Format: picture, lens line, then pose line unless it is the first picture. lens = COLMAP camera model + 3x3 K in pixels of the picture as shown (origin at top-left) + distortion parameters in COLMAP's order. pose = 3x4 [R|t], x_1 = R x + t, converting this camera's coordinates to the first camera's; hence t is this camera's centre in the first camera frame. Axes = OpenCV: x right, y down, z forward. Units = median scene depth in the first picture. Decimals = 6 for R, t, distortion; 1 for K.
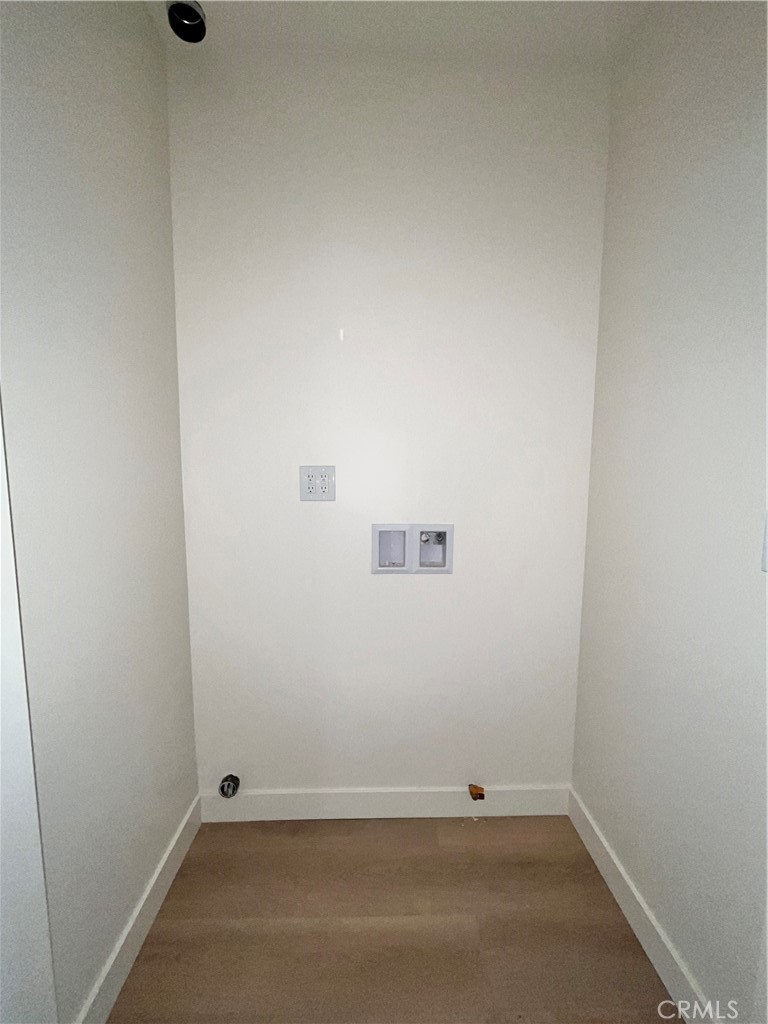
lens RADIAL K [[416.3, 0, 384.0], [0, 416.3, 512.0], [0, 0, 1]] dist [0.002438, -0.000284]
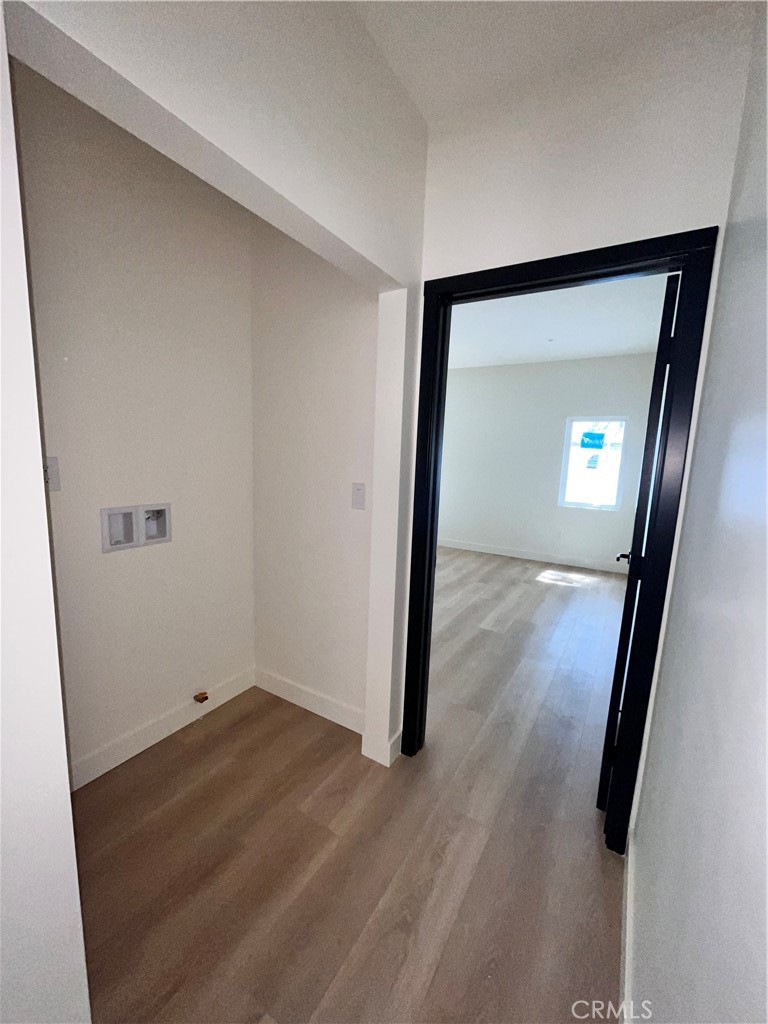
lens RADIAL K [[416.3, 0, 384.0], [0, 416.3, 512.0], [0, 0, 1]] dist [0.002438, -0.000284]
pose [[0.544299, -0.108682, 0.831821, -0.537318], [0.054633, 0.994060, 0.094130, -0.026145], [-0.837110, -0.005790, 0.547004, -0.246074]]
